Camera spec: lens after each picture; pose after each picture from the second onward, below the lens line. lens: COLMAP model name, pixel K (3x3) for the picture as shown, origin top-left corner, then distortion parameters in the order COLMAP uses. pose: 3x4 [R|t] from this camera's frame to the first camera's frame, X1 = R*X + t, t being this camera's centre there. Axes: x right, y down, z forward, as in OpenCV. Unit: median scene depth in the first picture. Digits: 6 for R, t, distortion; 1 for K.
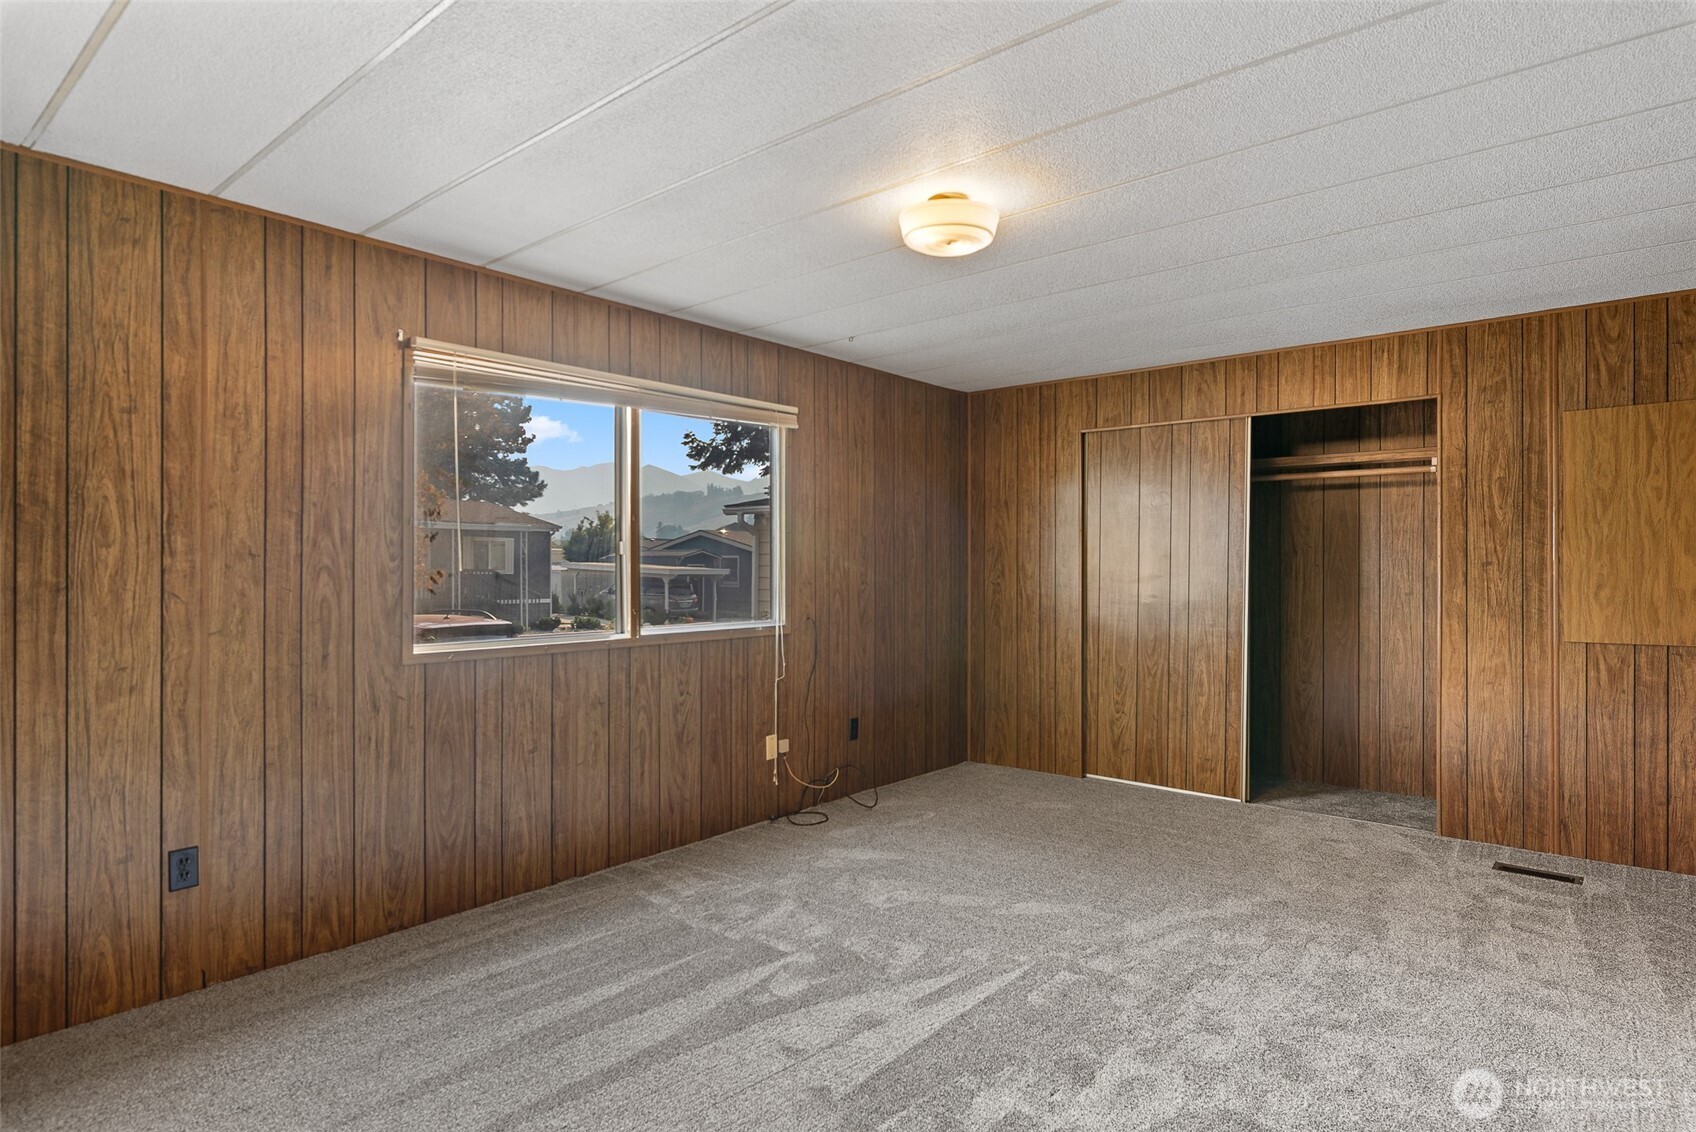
lens RADIAL K [[875.7, 0, 878.2], [0, 875.7, 569.6], [0, 0, 1]] dist [0.002260, 0.001115]
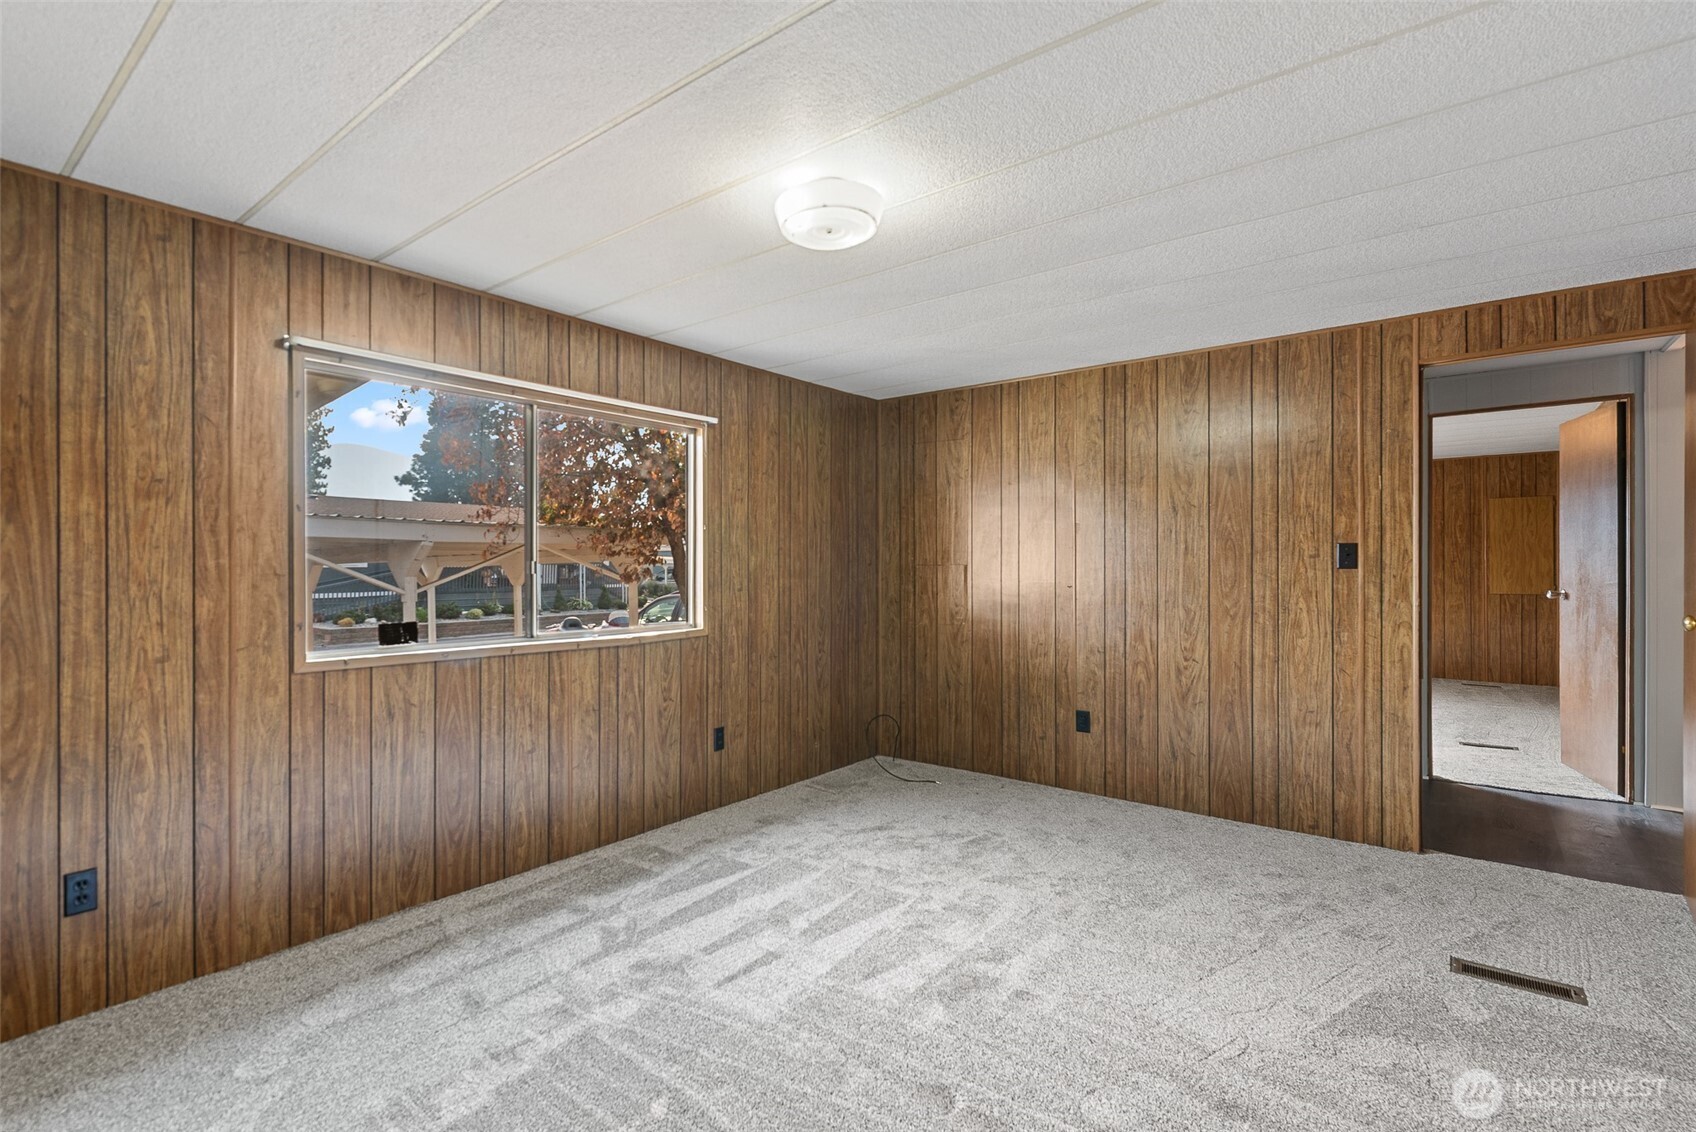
lens RADIAL K [[757.3, 0, 868.6], [0, 757.3, 562.5], [0, 0, 1]] dist [0.002020, -0.000023]
pose [[0.999097, 0.000406, 0.042495, 0.010761], [-0.000623, 0.999987, 0.005100, -0.305645], [-0.042492, -0.005122, 0.999084, -0.010635]]
